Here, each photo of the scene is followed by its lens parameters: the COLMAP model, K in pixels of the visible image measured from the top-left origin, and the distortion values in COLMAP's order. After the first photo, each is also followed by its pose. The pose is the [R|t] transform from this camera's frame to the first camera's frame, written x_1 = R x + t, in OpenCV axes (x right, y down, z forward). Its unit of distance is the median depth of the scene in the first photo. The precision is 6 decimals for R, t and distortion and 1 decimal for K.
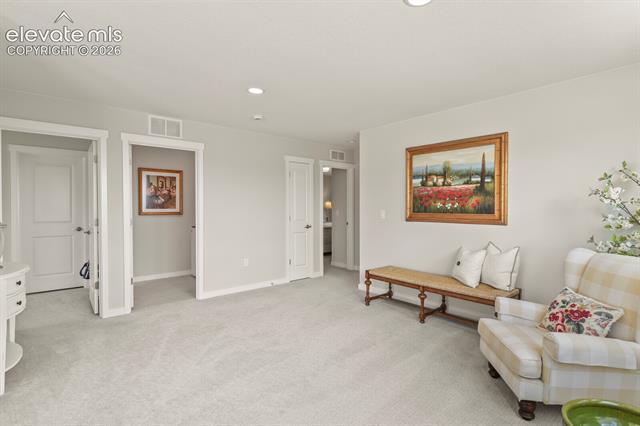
lens RADIAL K [[311.2, 0, 324.5], [0, 311.2, 210.9], [0, 0, 1]] dist [-0.006663, -0.001948]
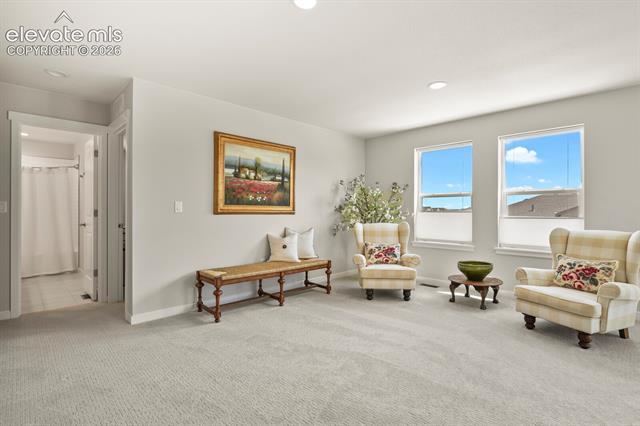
lens RADIAL K [[311.2, 0, 324.5], [0, 311.2, 210.9], [0, 0, 1]] dist [-0.006663, -0.001948]
pose [[-0.070977, -0.031408, 0.996983, -0.712906], [-0.022635, 0.999297, 0.029870, -0.010816], [-0.997221, -0.020447, -0.071638, 0.837816]]
